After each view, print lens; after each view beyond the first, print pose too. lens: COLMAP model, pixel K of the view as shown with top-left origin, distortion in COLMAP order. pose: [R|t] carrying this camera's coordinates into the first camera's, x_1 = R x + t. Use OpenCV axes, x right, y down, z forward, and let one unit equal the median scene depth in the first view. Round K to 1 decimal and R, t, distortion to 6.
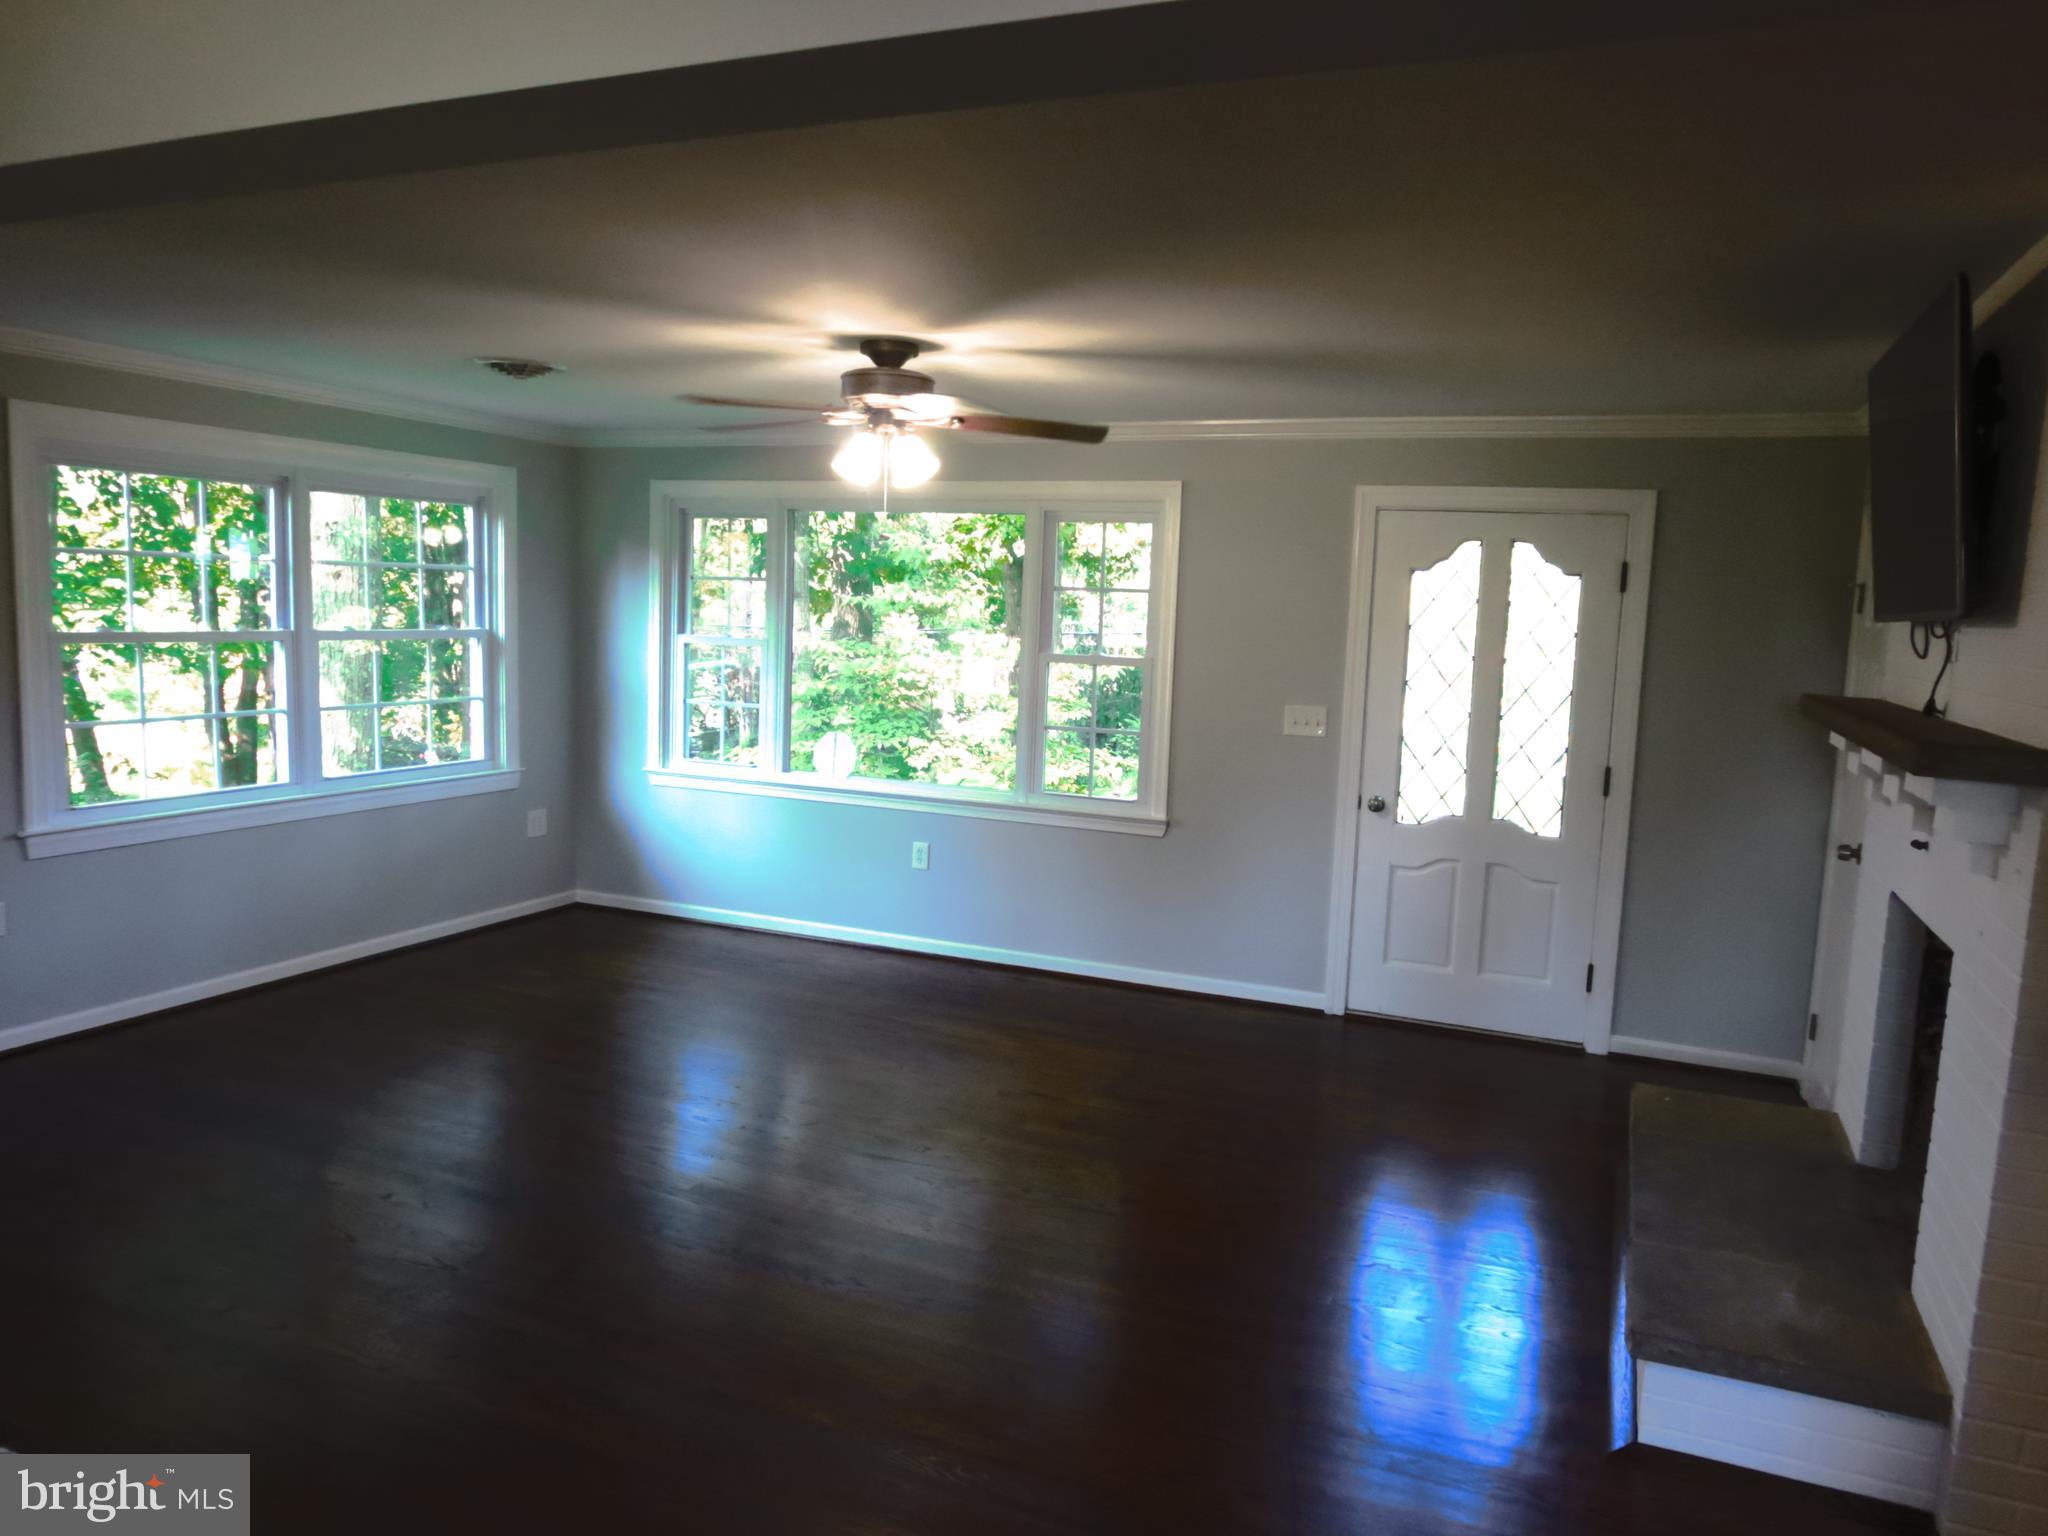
lens RADIAL K [[1454.6, 0, 1021.7], [0, 1454.6, 771.2], [0, 0, 1]] dist [-0.039779, 0.022402]
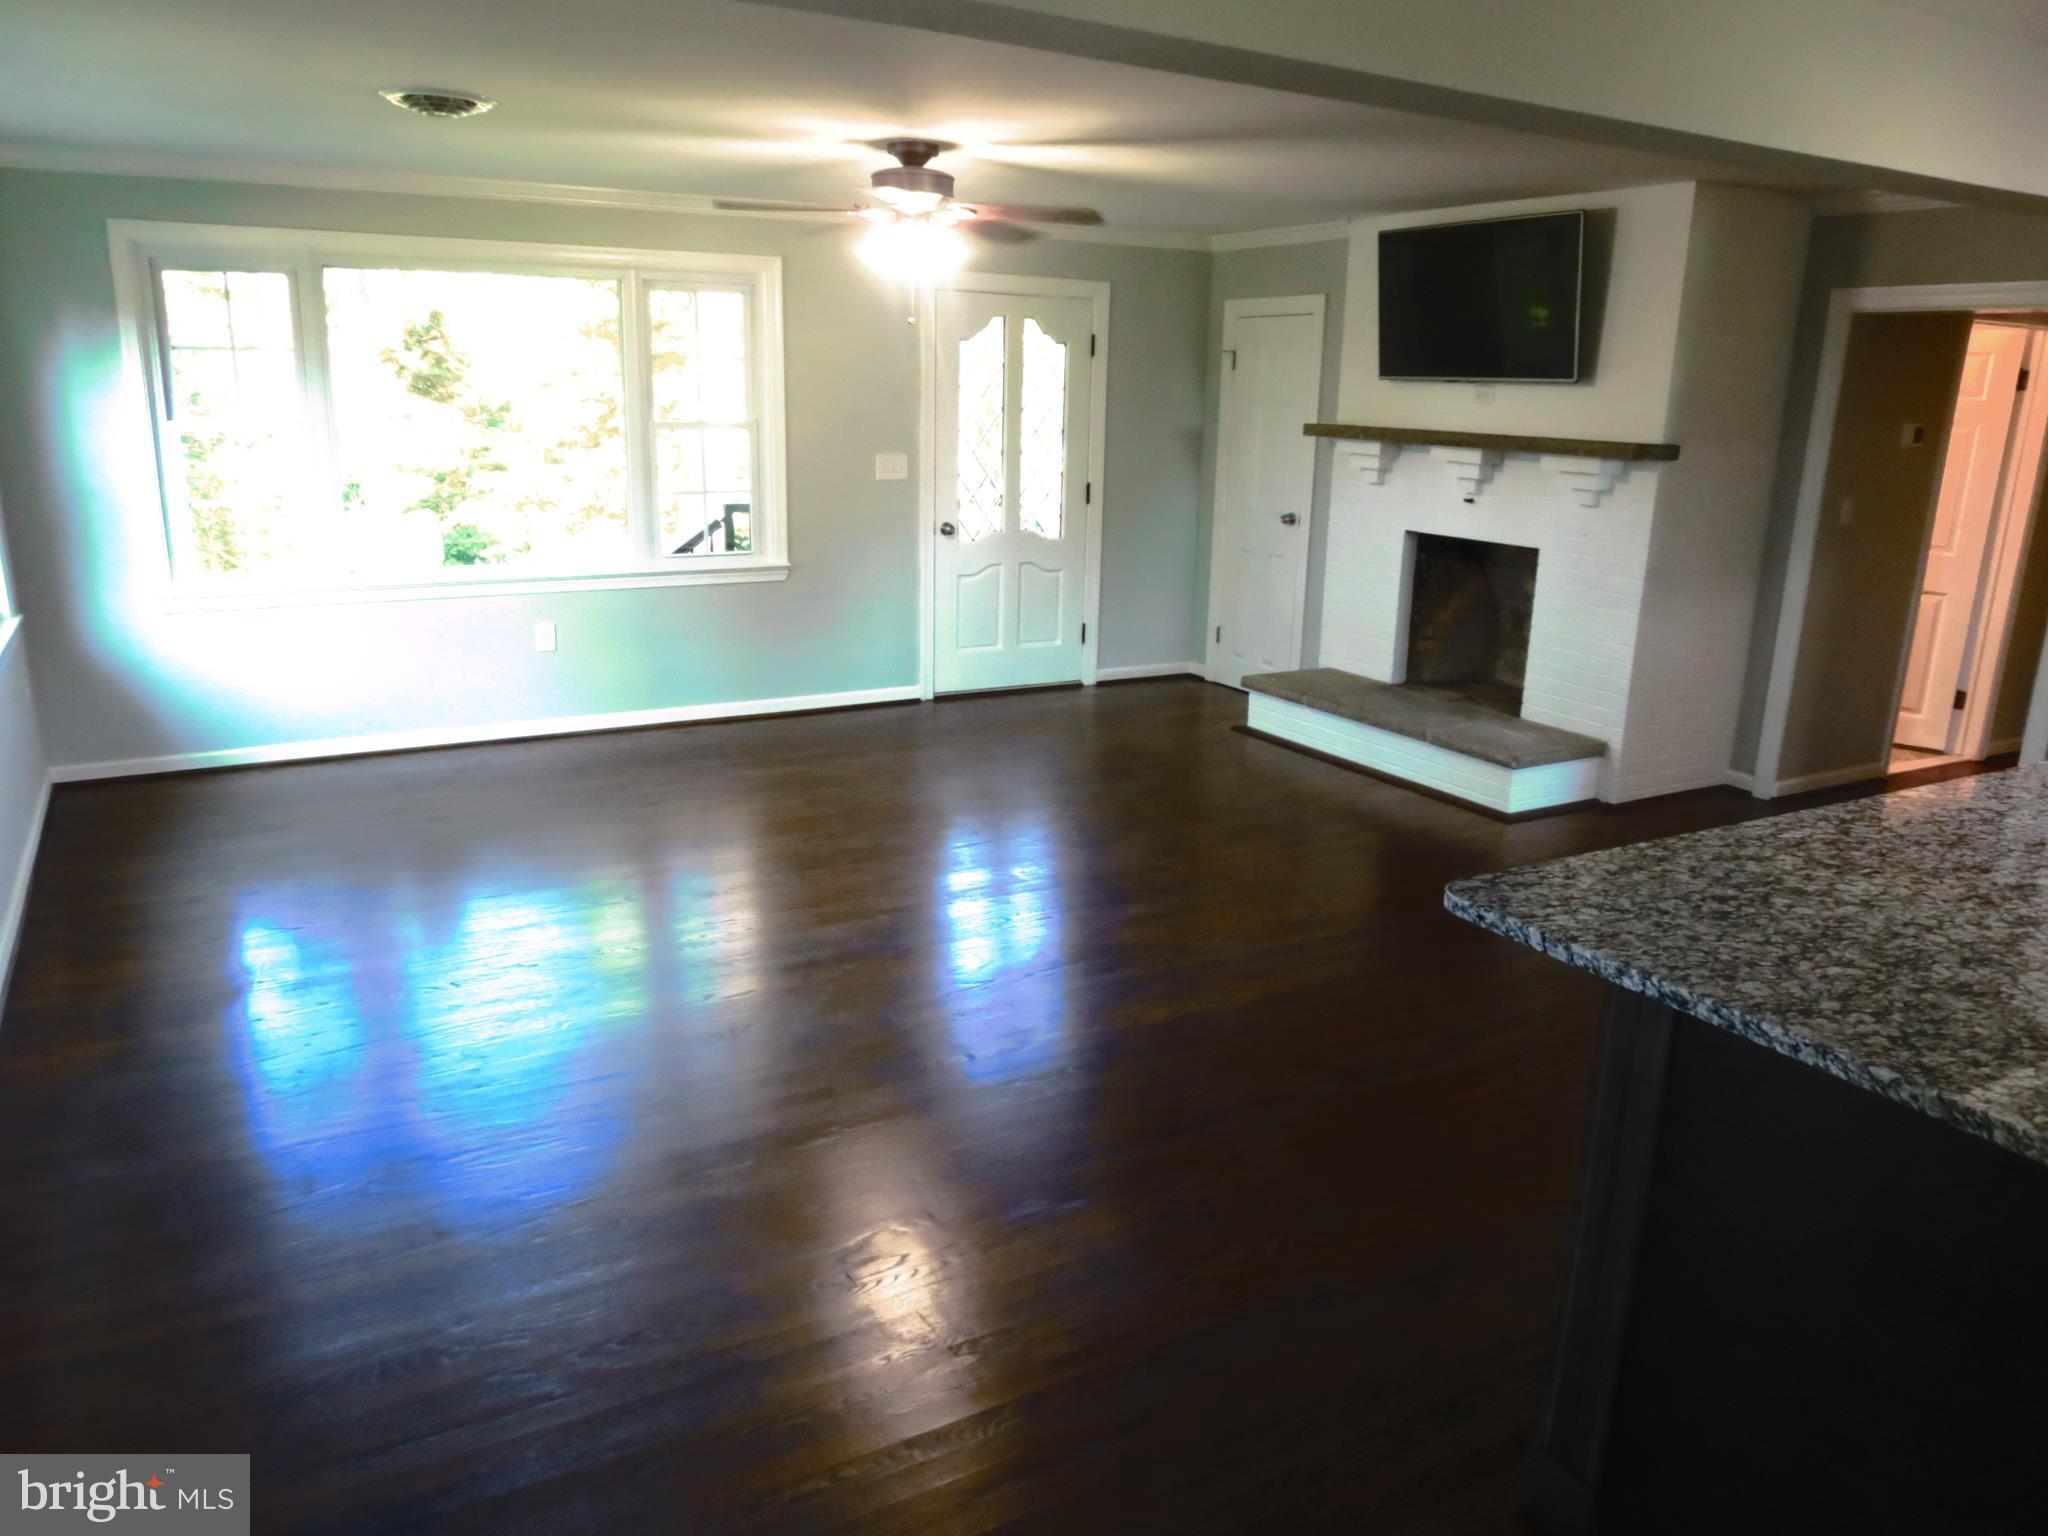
lens RADIAL K [[1454.6, 0, 1010.1], [0, 1454.6, 769.0], [0, 0, 1]] dist [-0.039779, 0.022402]
pose [[0.593808, -0.233766, 0.769900, -0.780429], [0.093839, 0.970455, 0.222284, -0.052736], [-0.799116, -0.059747, 0.598201, 0.185781]]
